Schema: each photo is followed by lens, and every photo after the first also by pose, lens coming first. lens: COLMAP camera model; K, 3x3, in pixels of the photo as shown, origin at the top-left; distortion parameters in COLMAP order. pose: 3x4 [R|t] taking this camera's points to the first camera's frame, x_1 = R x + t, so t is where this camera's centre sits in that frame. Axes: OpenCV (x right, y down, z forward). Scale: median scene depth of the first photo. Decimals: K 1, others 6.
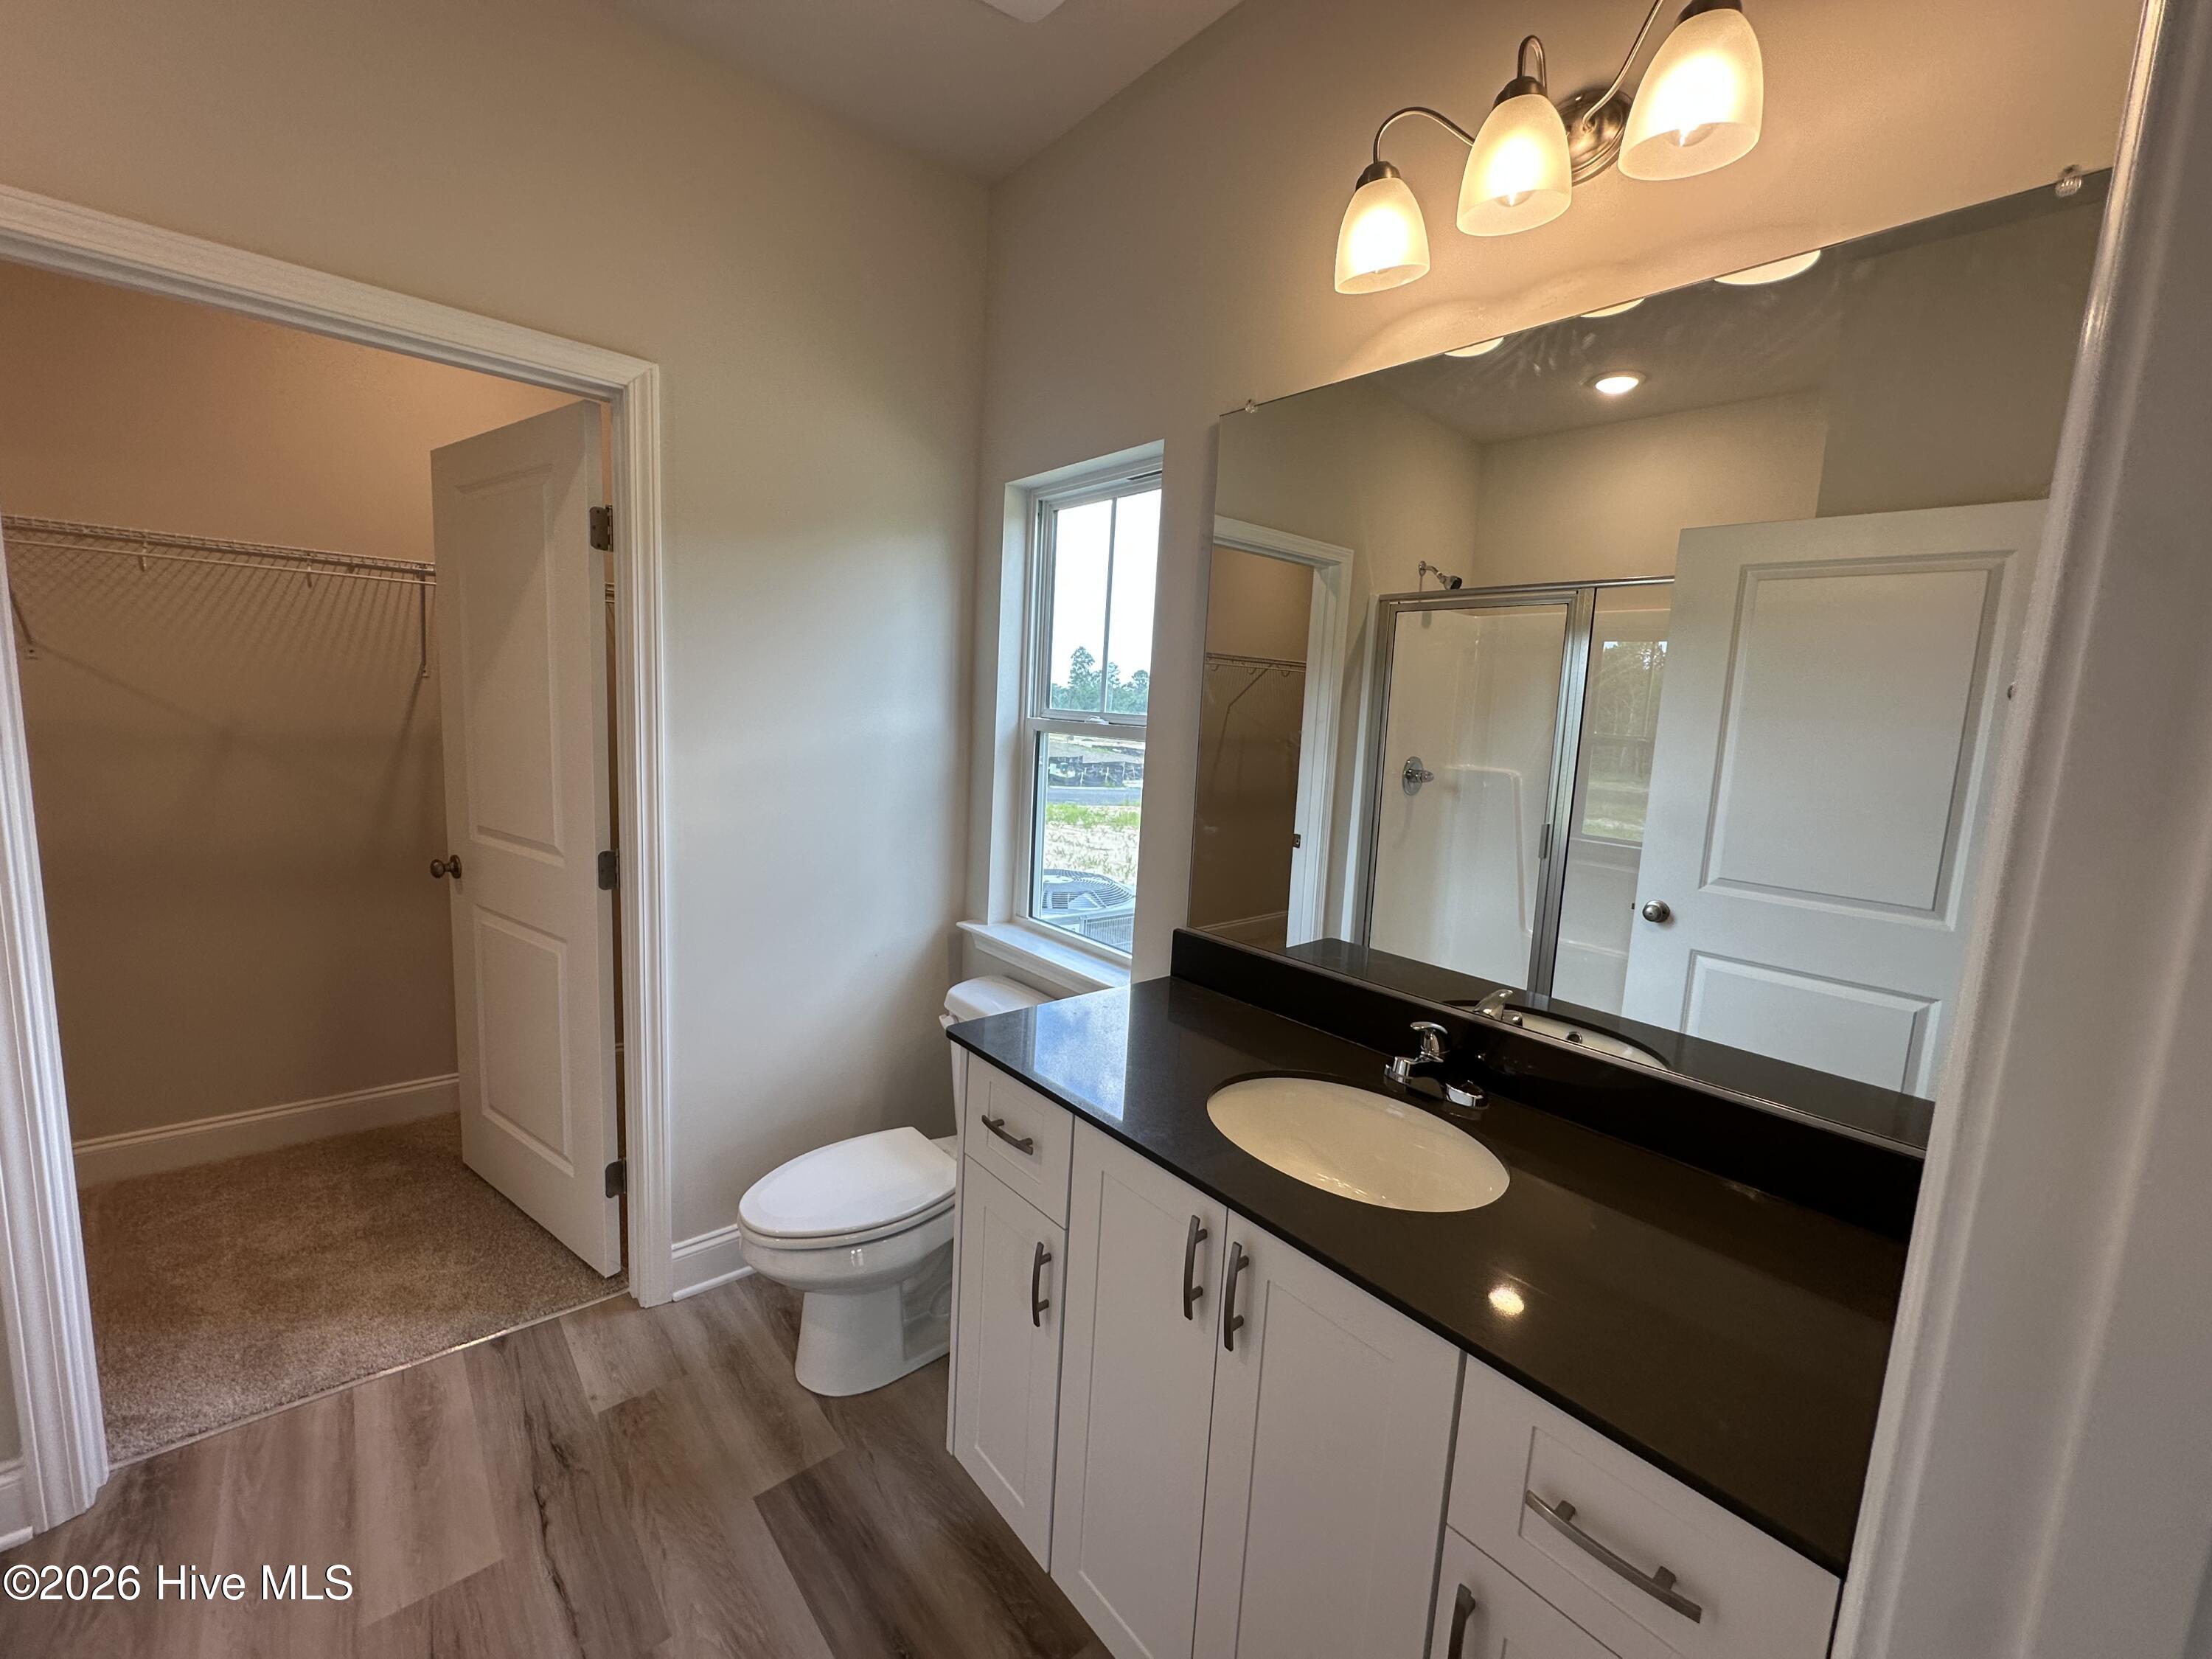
lens RADIAL K [[892.5, 0, 1101.6], [0, 892.5, 821.7], [0, 0, 1]] dist [0.004684, -0.000859]
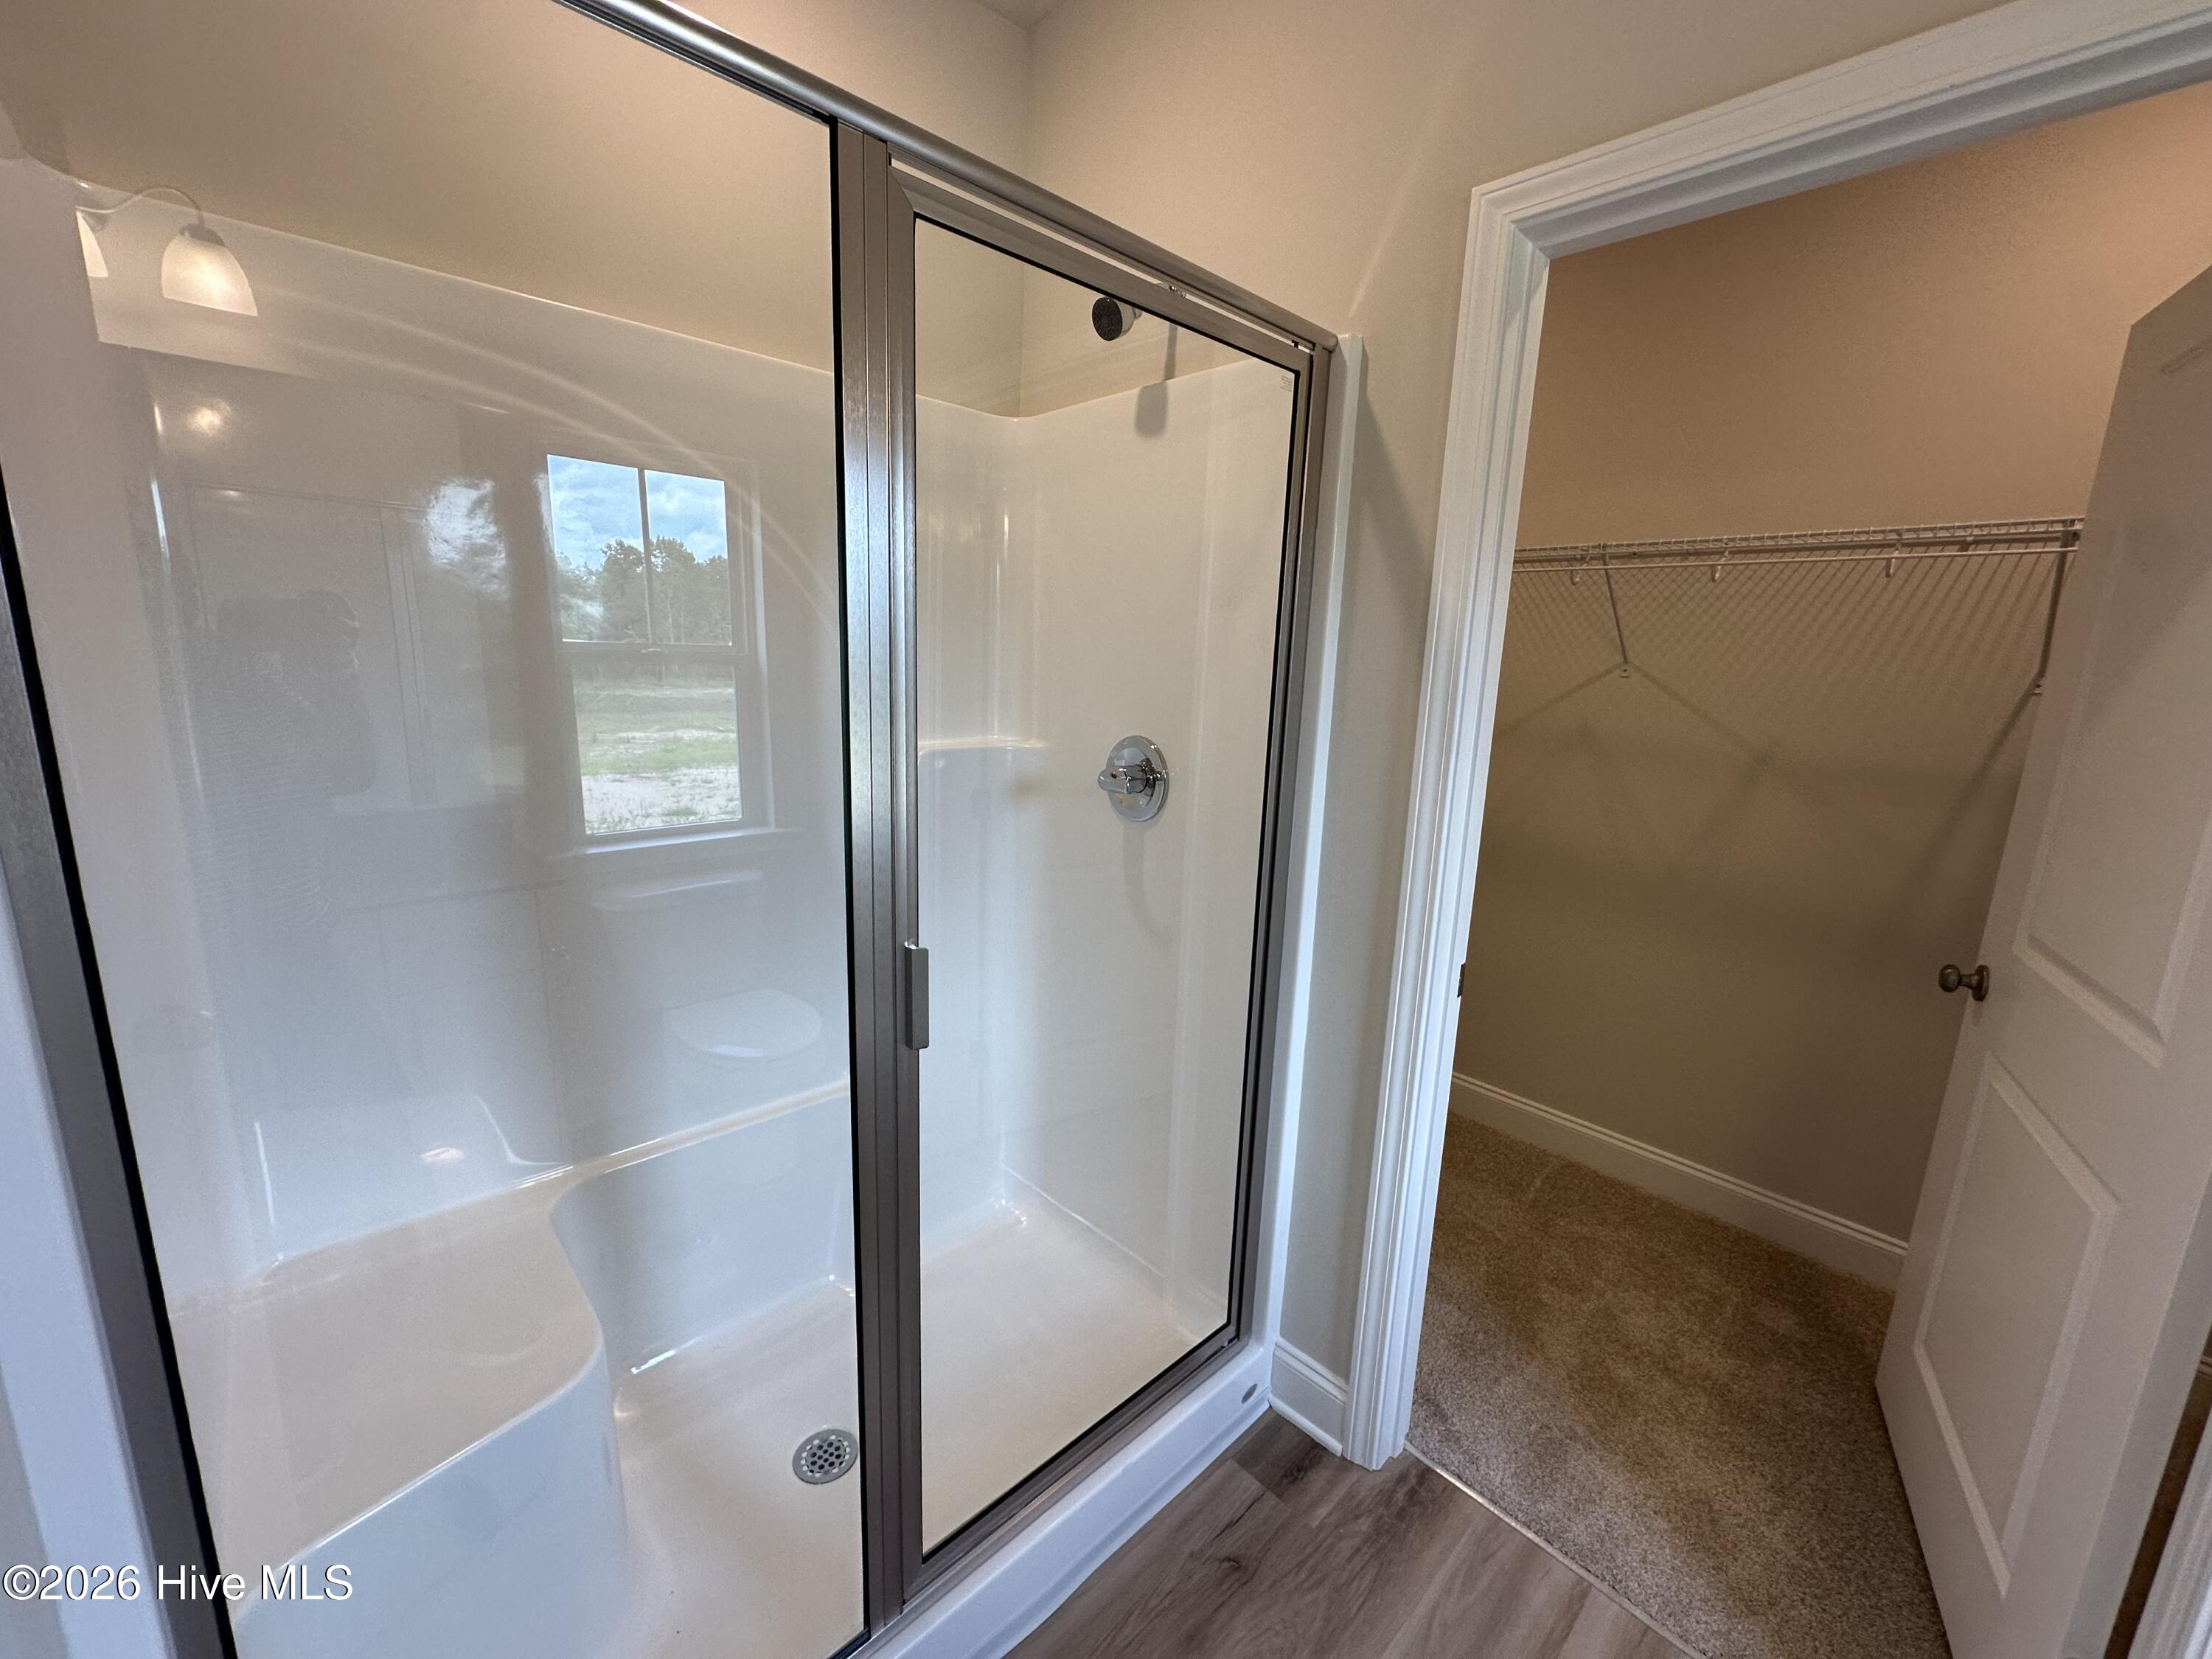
lens RADIAL K [[892.5, 0, 1113.2], [0, 892.5, 823.0], [0, 0, 1]] dist [0.004684, -0.000859]
pose [[0.063560, 0.153214, -0.986147, -0.139346], [-0.161492, 0.976700, 0.141338, -0.058526], [0.984825, 0.150272, 0.086822, 0.315423]]
